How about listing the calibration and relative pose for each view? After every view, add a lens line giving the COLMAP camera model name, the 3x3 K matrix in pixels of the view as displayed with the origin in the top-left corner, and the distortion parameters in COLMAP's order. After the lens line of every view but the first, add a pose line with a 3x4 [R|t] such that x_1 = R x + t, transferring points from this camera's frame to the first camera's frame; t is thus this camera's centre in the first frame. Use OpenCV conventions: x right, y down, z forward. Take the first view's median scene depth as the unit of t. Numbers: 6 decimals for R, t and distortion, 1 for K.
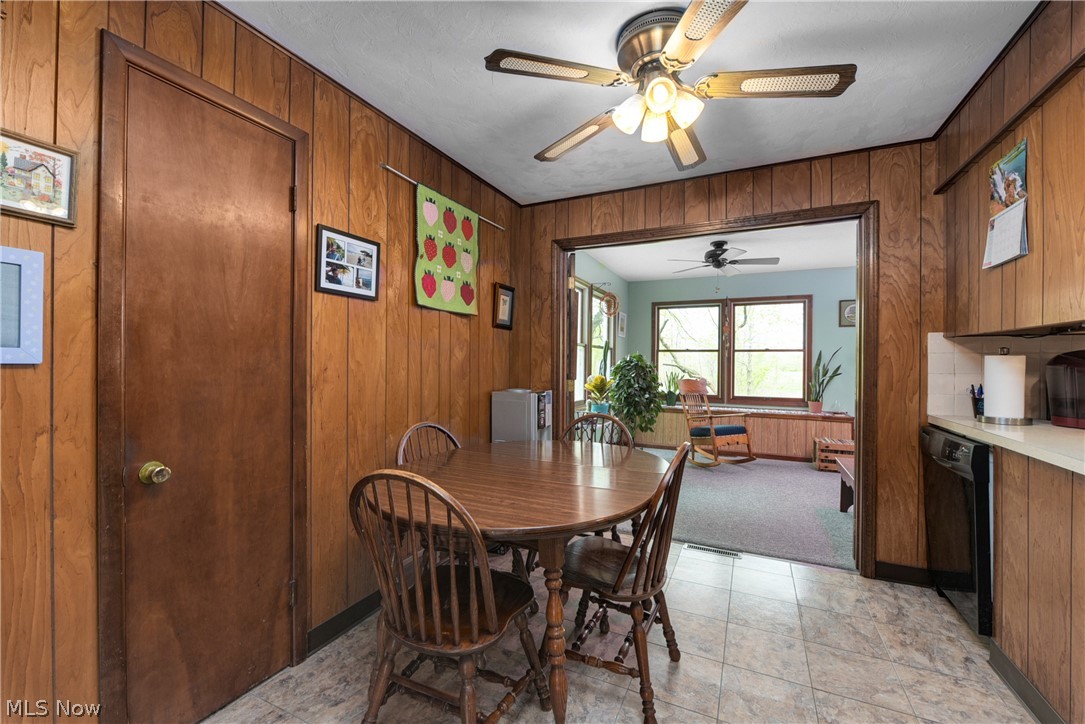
lens RADIAL K [[440.4, 0, 545.3], [0, 440.4, 362.9], [0, 0, 1]] dist [-0.000163, -0.000002]
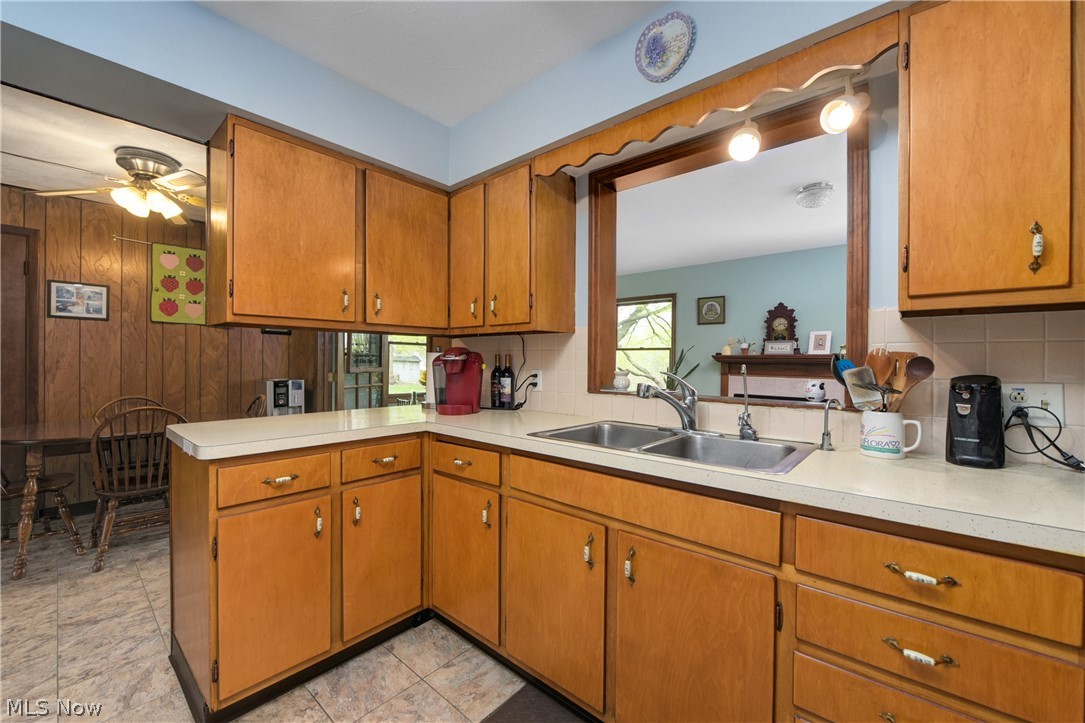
lens RADIAL K [[437.6, 0, 540.6], [0, 437.6, 358.9], [0, 0, 1]] dist [-0.000530, 0.000012]
pose [[0.959591, 0.001838, -0.281394, 1.640984], [-0.003569, 0.999978, -0.005639, 0.004809], [0.281377, 0.006416, 0.959576, -0.108378]]
